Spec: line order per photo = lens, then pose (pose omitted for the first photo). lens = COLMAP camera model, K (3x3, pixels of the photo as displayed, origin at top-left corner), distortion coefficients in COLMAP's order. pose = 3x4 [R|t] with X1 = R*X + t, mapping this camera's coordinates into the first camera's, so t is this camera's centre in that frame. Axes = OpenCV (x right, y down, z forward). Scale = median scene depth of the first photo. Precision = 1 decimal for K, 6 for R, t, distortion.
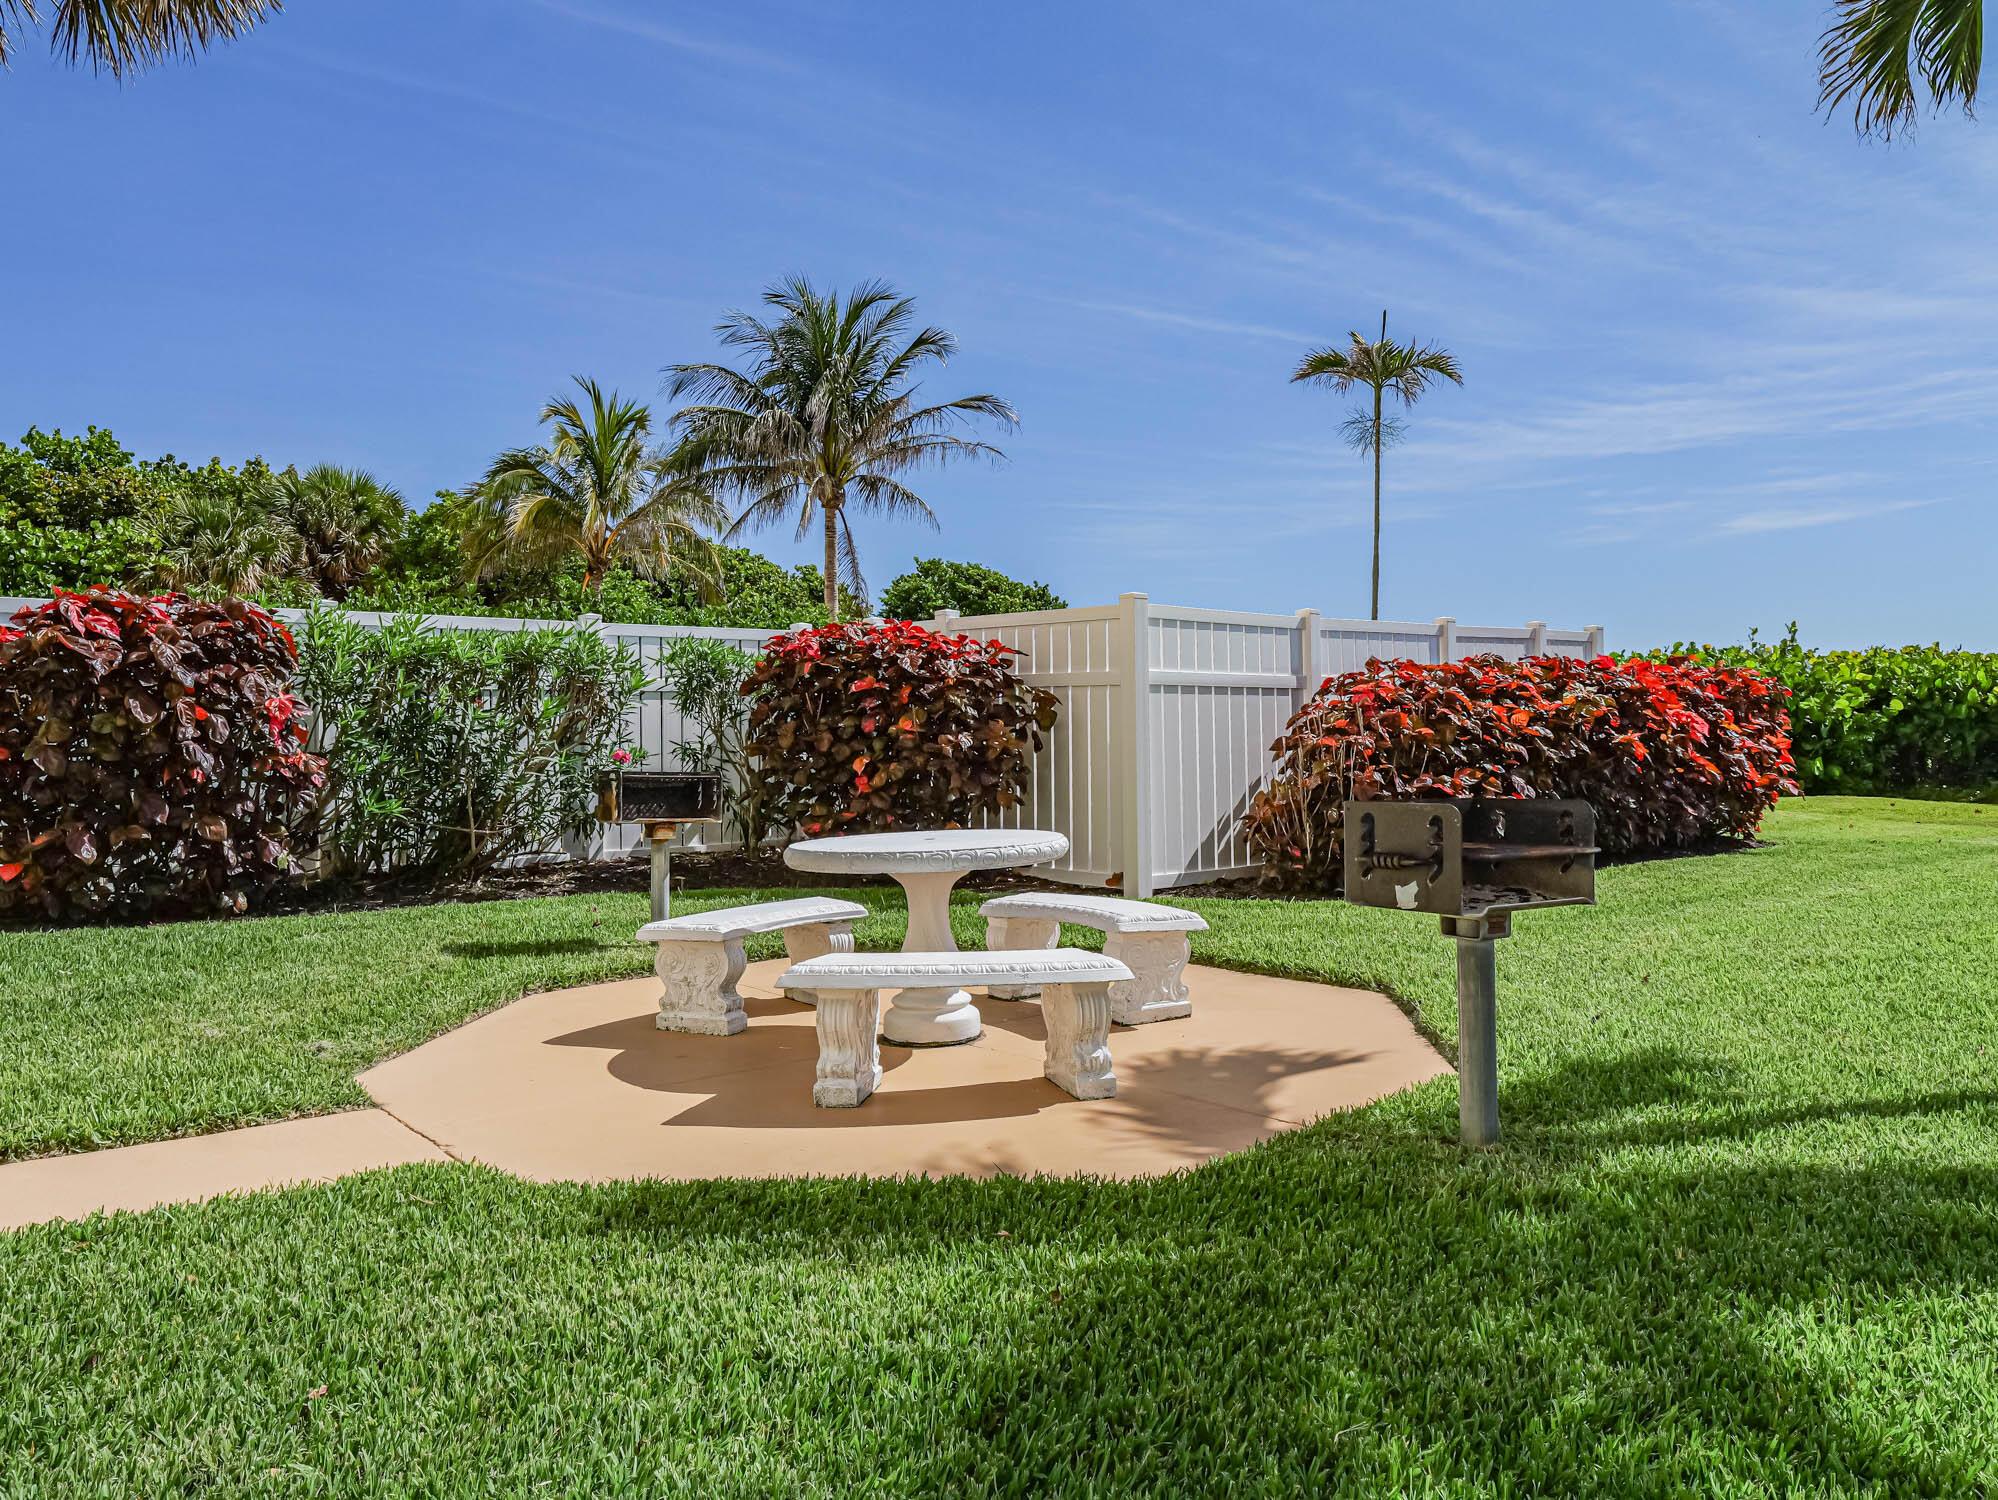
lens RADIAL K [[1390.7, 0, 984.8], [0, 1390.7, 734.7], [0, 0, 1]] dist [-0.001716, 0.003060]
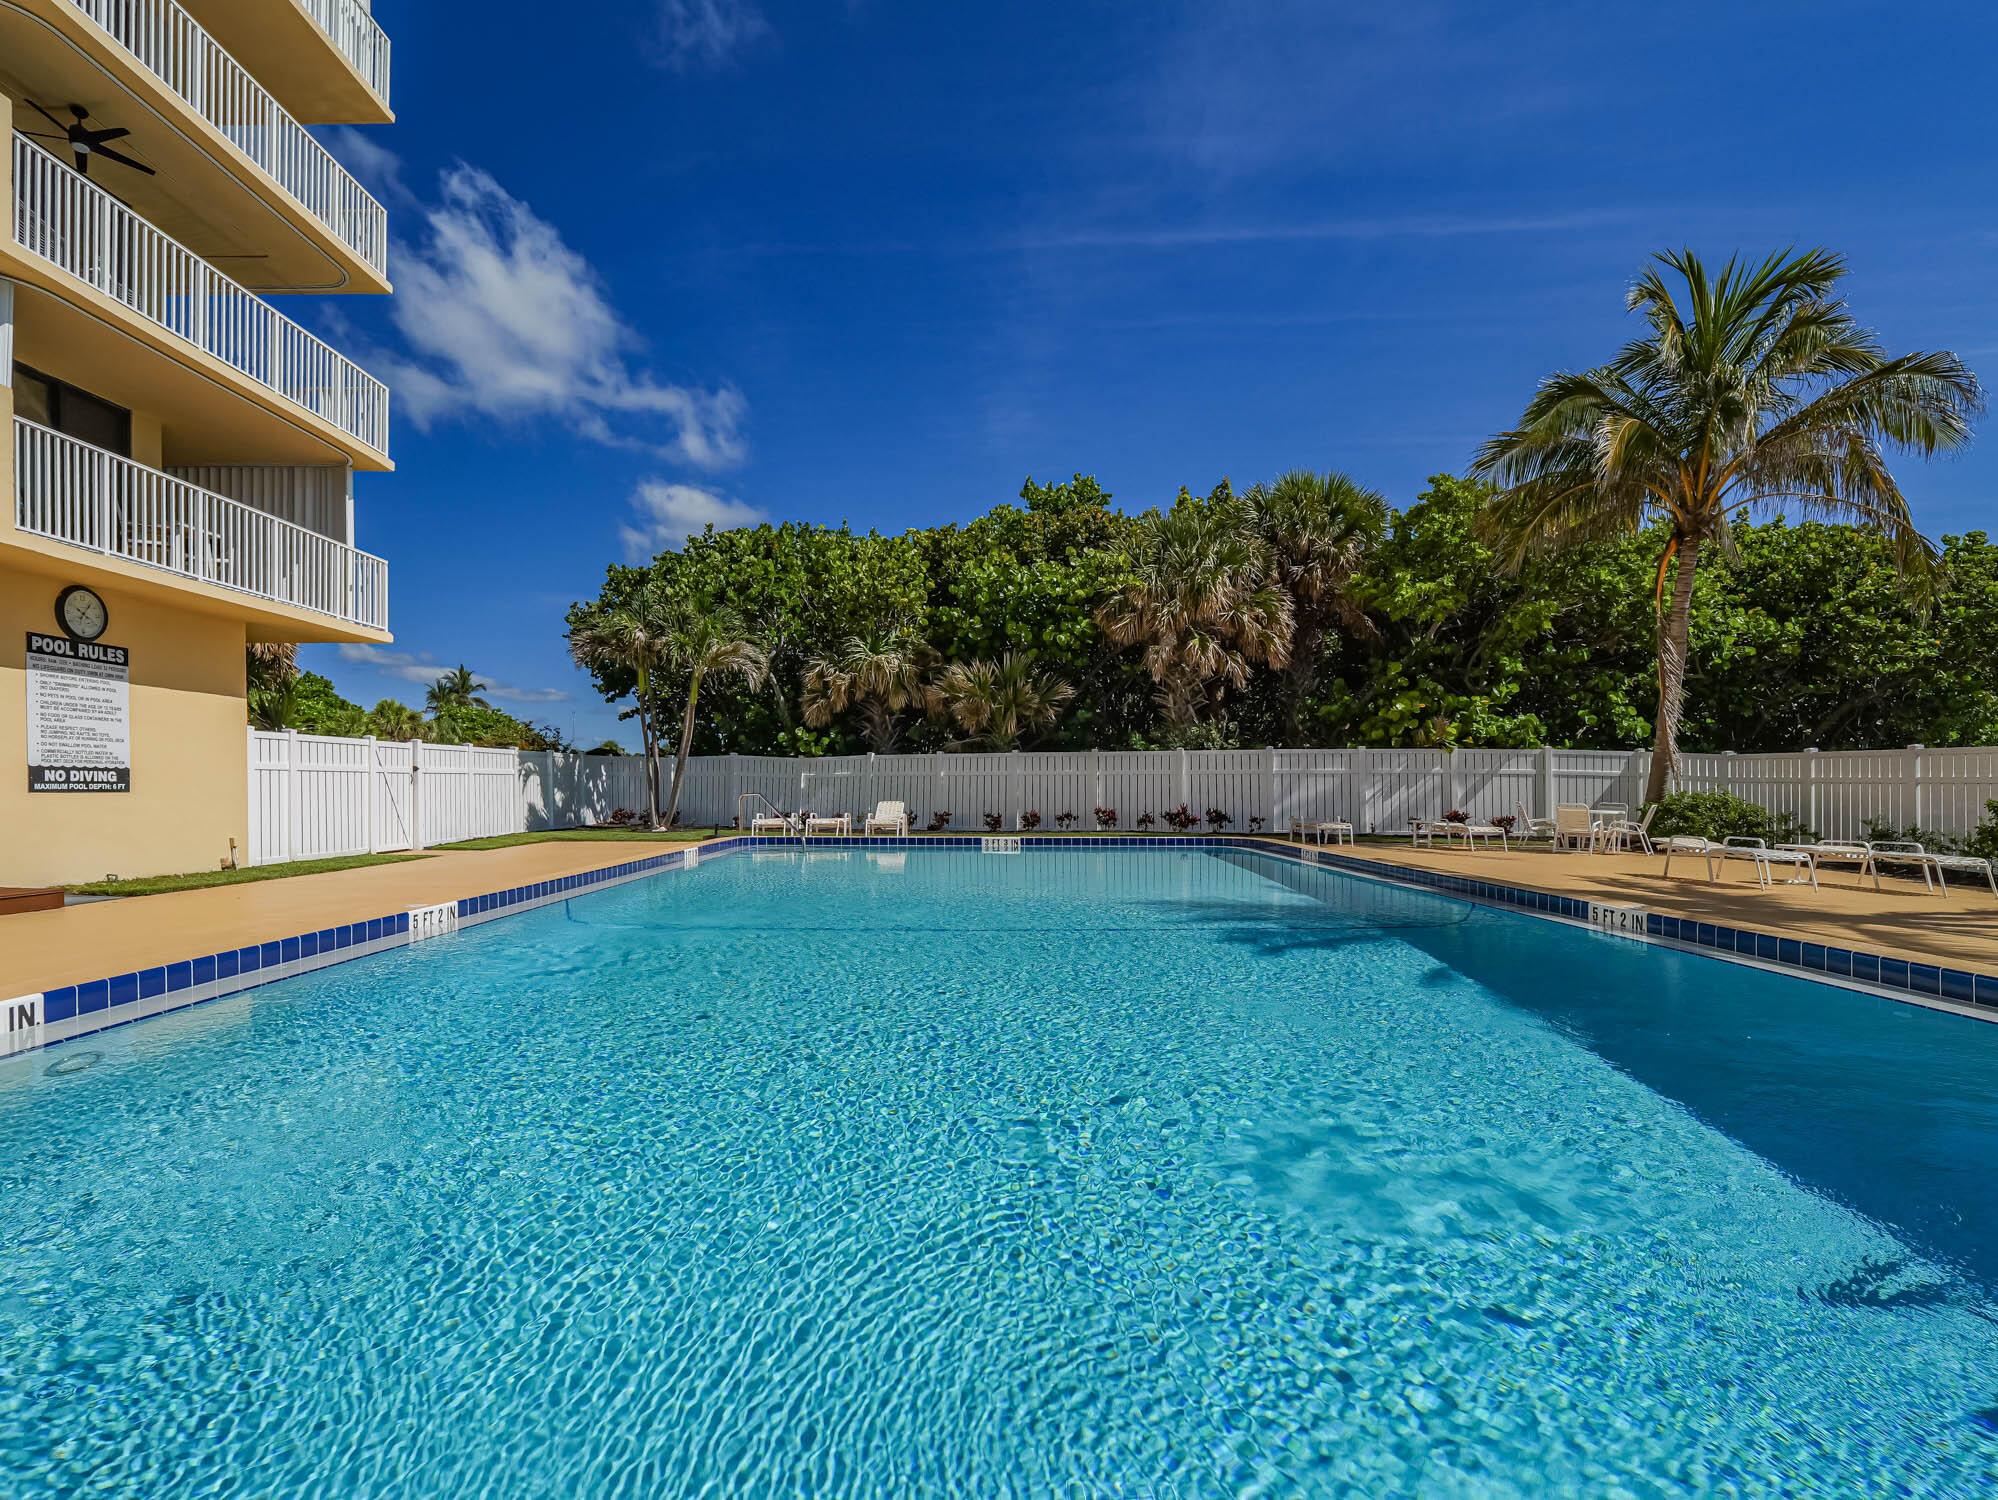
lens RADIAL K [[982.5, 0, 951.0], [0, 982.5, 793.1], [0, 0, 1]] dist [-0.020316, 0.002511]
pose [[0.743137, 0.022576, -0.668759, -0.222725], [-0.012970, 0.999729, 0.019337, 0.001860], [0.669014, -0.005697, 0.743228, 0.400261]]
